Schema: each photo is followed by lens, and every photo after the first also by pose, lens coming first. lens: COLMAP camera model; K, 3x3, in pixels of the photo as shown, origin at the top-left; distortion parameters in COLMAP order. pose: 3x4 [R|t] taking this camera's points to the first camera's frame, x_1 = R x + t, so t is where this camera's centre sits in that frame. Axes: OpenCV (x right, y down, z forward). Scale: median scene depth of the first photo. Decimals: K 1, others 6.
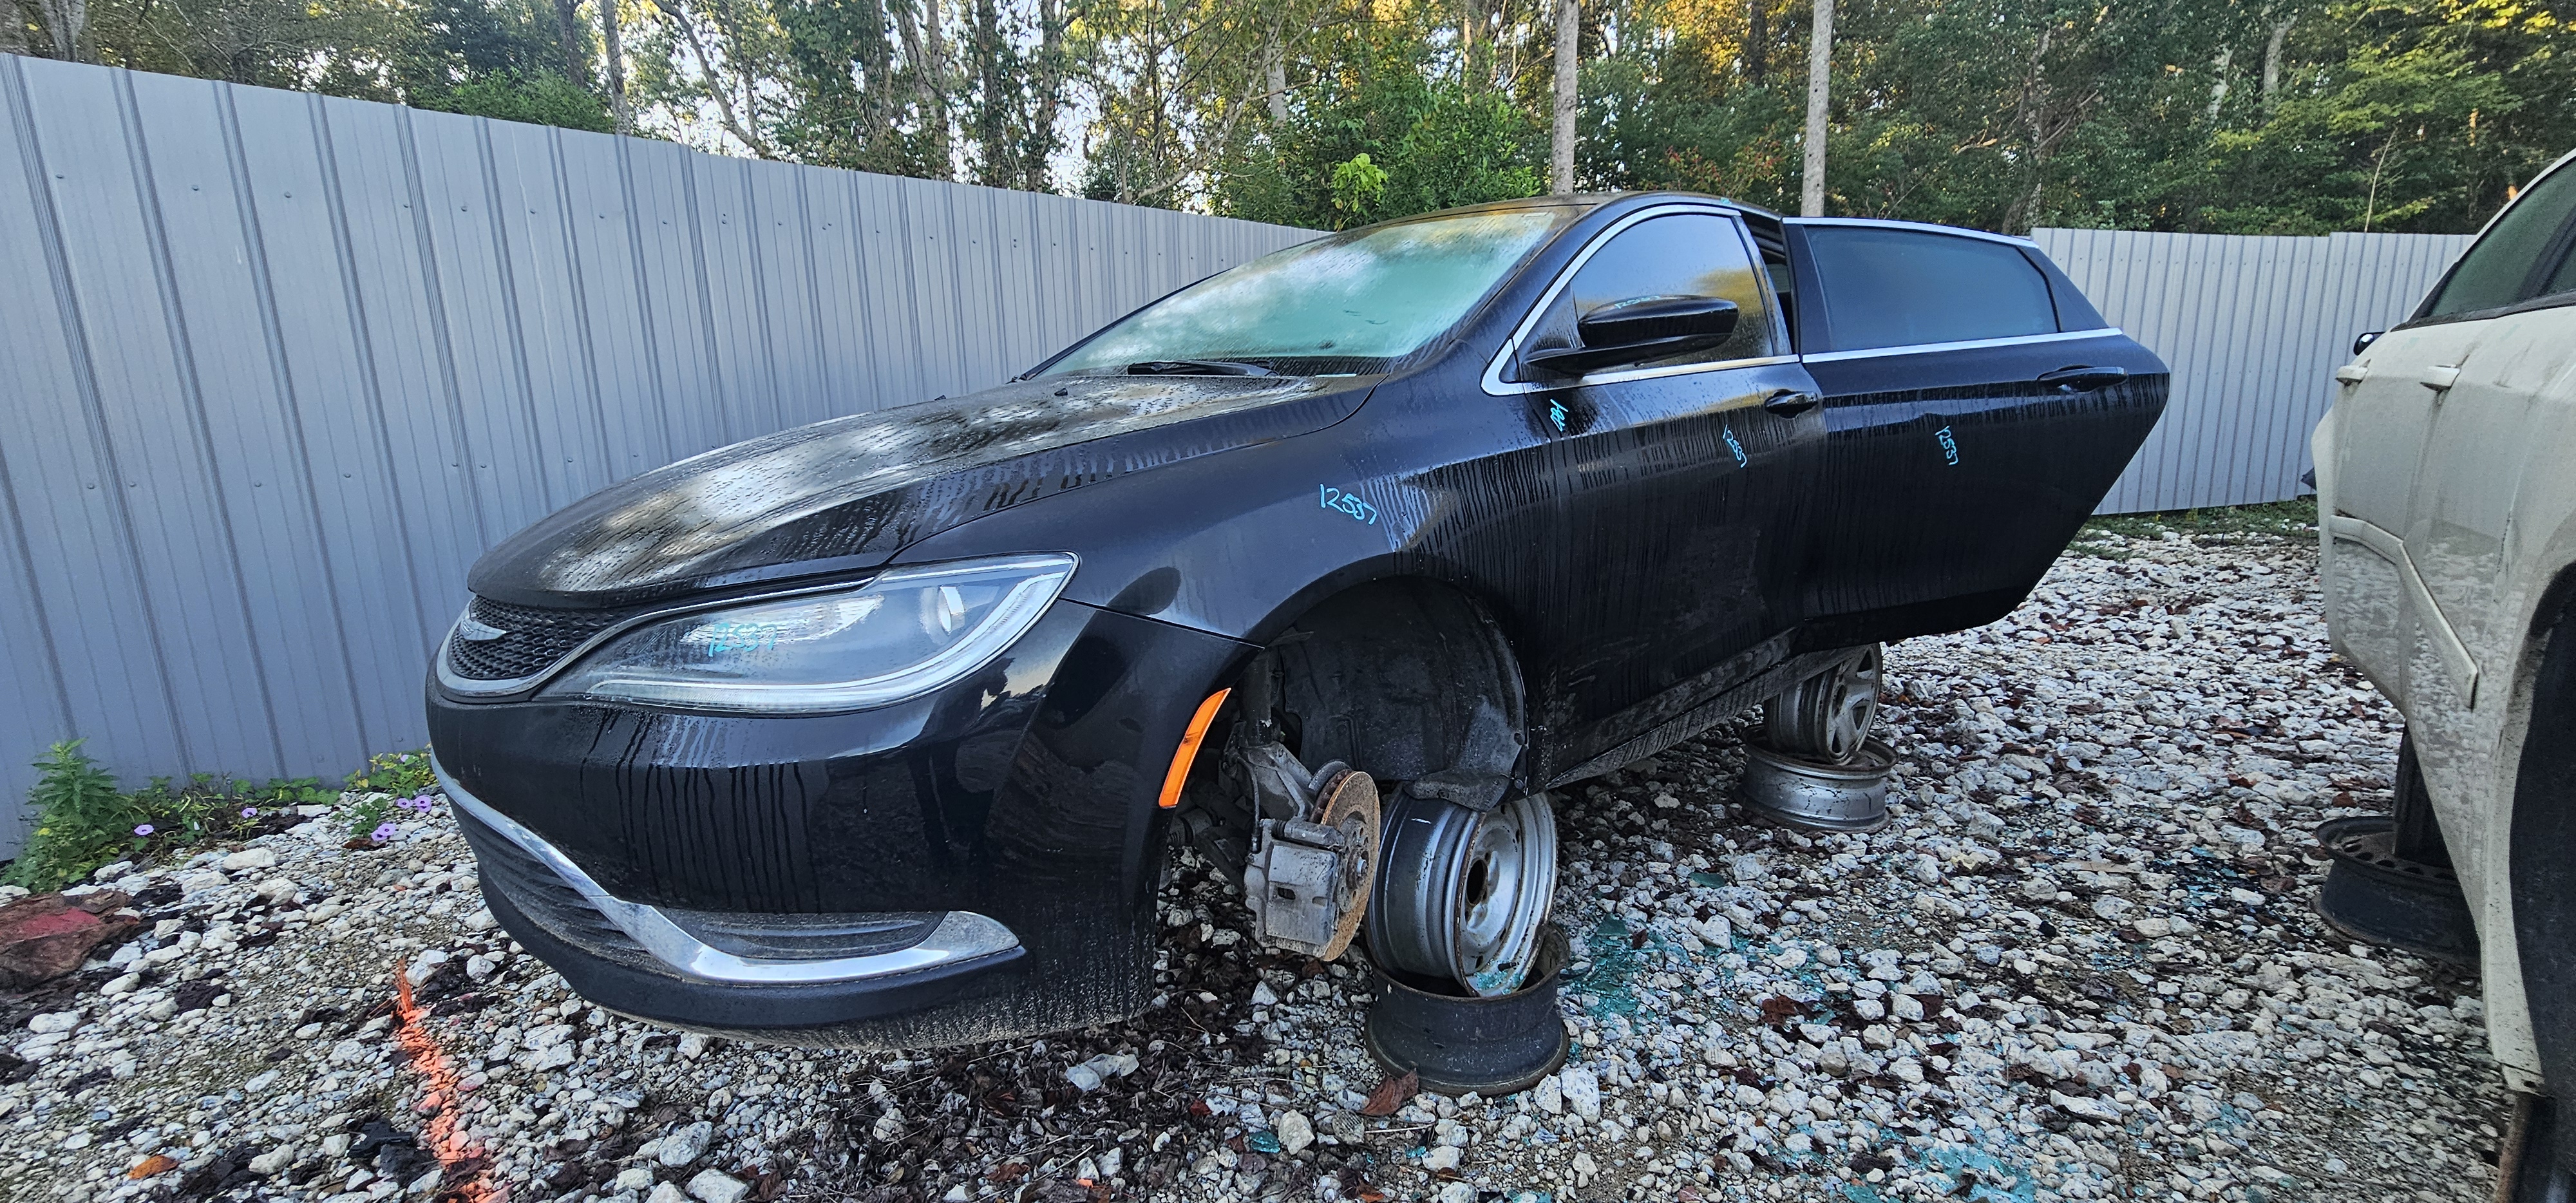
lens RADIAL K [[1057.0, 0, 1288.0], [0, 1057.0, 601.5], [0, 0, 1]] dist [-0.000293, -0.000220]
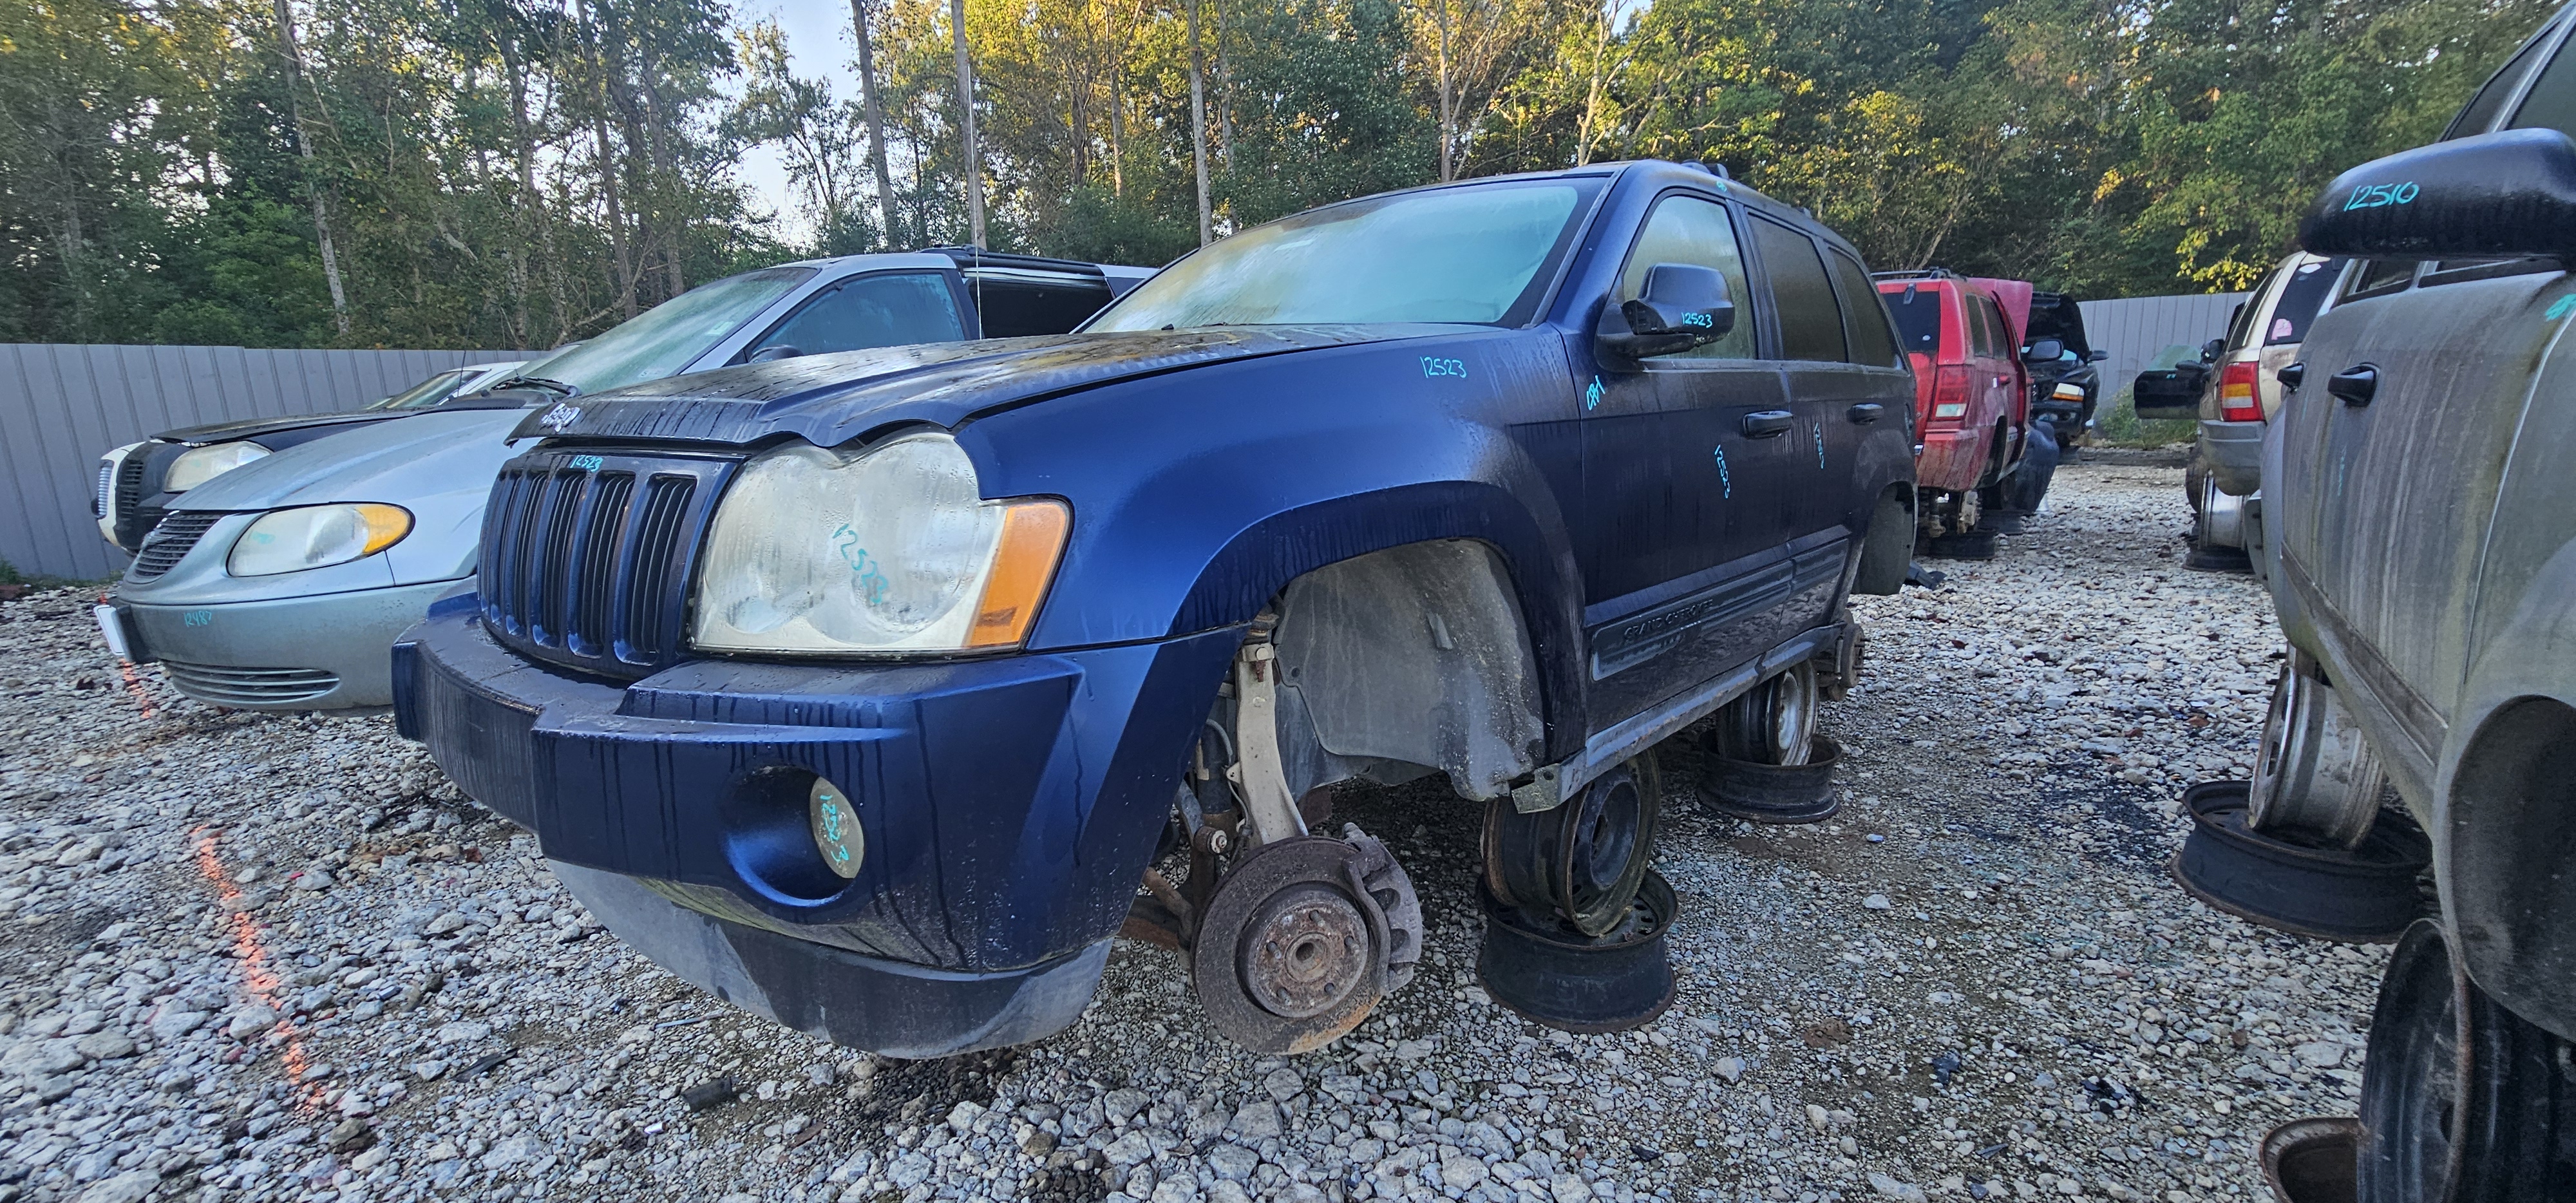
lens RADIAL K [[1061.2, 0, 1286.7], [0, 1061.2, 595.5], [0, 0, 1]] dist [-0.000877, -0.000276]
pose [[0.996998, -0.031771, 0.070614, 2.393551], [0.032915, 0.999344, -0.015087, 0.409755], [-0.070088, 0.017366, 0.997390, -2.369678]]
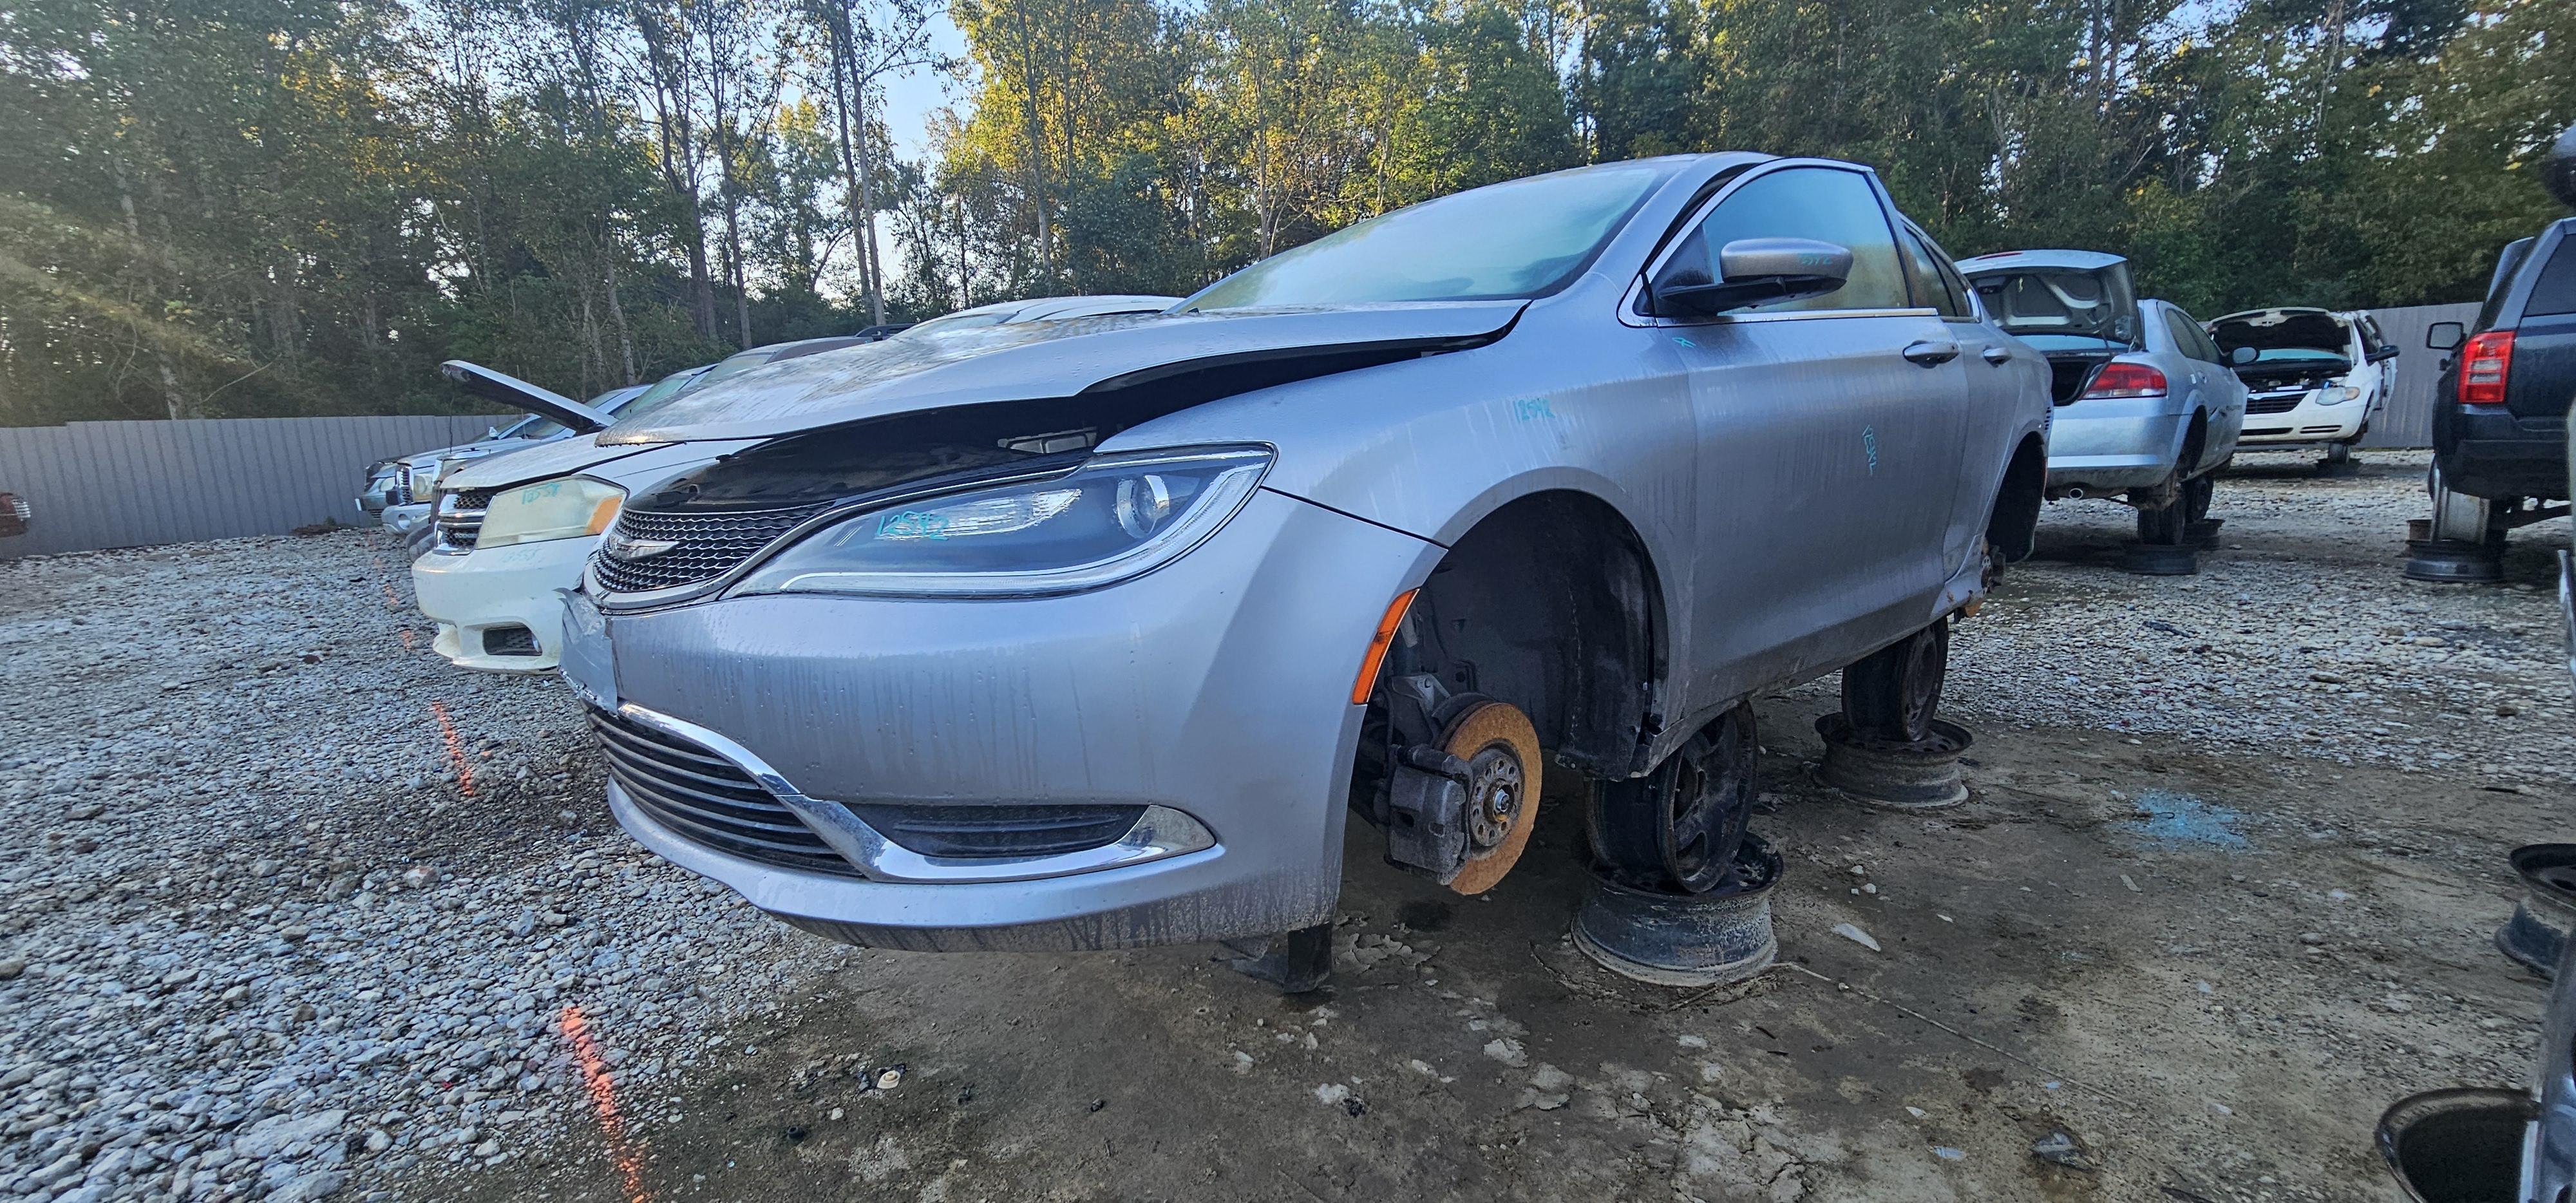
lens RADIAL K [[1061.2, 0, 1286.7], [0, 1061.2, 595.5], [0, 0, 1]] dist [-0.000877, -0.000276]
pose [[0.997647, -0.012276, -0.067449, 5.431394], [0.009899, 0.999322, -0.035457, 0.946156], [0.067839, 0.034706, 0.997092, -5.350048]]
